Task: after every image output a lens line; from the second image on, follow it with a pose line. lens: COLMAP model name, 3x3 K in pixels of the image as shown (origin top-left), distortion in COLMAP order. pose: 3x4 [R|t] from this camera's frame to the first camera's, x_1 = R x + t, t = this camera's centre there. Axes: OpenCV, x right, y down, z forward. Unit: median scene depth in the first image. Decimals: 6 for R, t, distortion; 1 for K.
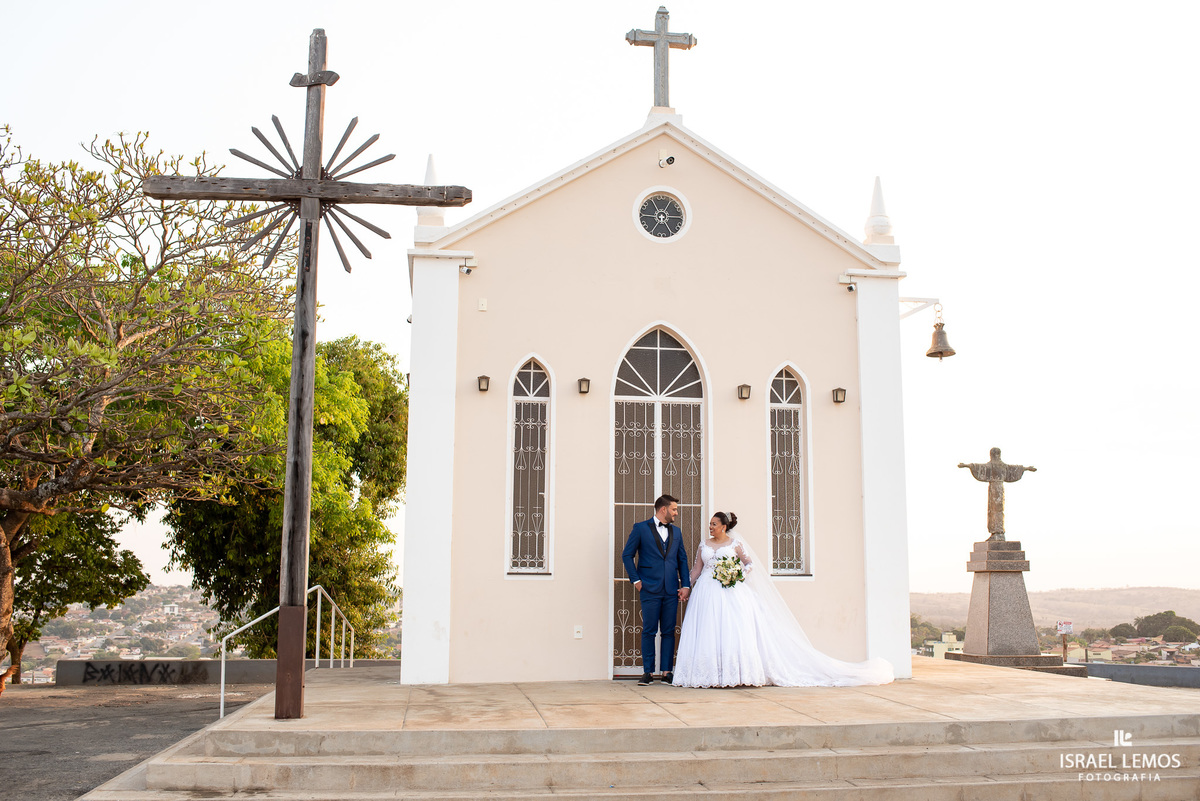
lens RADIAL K [[1149.2, 0, 600.0], [0, 1149.2, 400.5], [0, 0, 1]] dist [-0.107938, 0.113403]
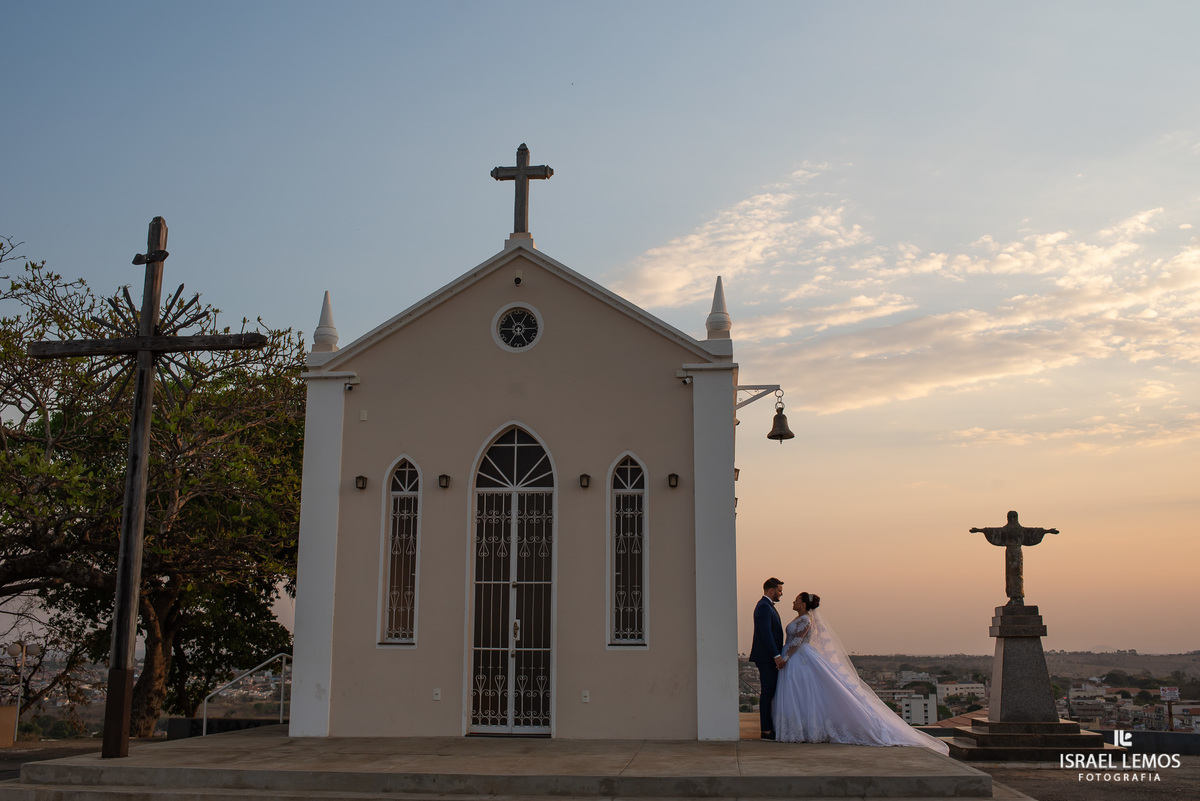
lens RADIAL K [[1149.2, 0, 600.0], [0, 1149.2, 400.5], [0, 0, 1]] dist [-0.107938, 0.113403]
pose [[0.972219, -0.052940, -0.228007, 0.398969], [0.040351, 0.997411, -0.059529, -0.018182], [0.230568, 0.048675, 0.971838, -0.093372]]
